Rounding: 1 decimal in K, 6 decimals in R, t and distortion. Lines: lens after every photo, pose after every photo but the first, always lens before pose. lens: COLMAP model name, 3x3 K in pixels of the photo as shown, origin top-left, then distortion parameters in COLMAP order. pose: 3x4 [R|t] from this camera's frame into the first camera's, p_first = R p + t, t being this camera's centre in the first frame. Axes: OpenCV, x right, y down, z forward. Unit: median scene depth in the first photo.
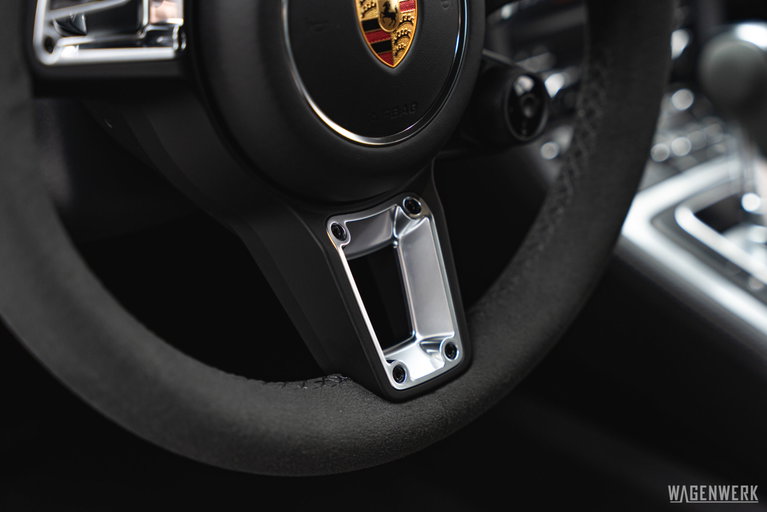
lens RADIAL K [[1528.7, 0, 385.5], [0, 1528.7, 255.1], [0, 0, 1]] dist [0.075520, 0.000000]
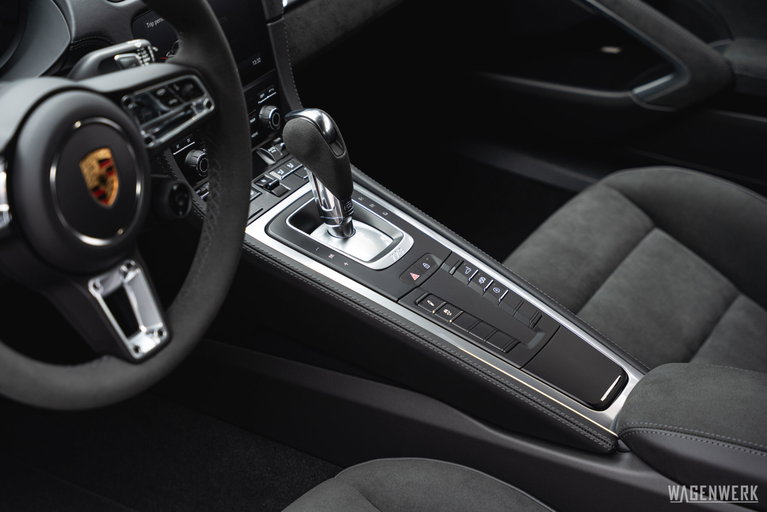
lens RADIAL K [[1528.7, 0, 383.8], [0, 1528.7, 260.5], [0, 0, 1]] dist [0.075520, 0.000000]
pose [[0.970401, -0.164896, 0.176442, -0.011847], [0.154276, 0.985371, 0.072403, -0.129851], [-0.185800, -0.043039, 0.981645, -1.001114]]
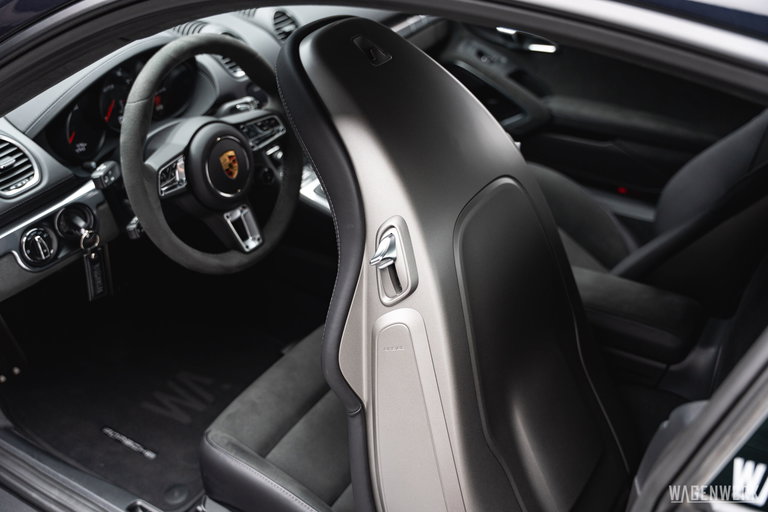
lens RADIAL K [[830.9, 0, 381.8], [0, 830.9, 252.8], [0, 0, 1]] dist [0.047164, 0.000000]
pose [[0.974091, -0.164869, 0.154806, 0.012239], [0.147442, 0.981997, 0.118078, -0.120177], [-0.171486, -0.092194, 0.980863, -1.278761]]
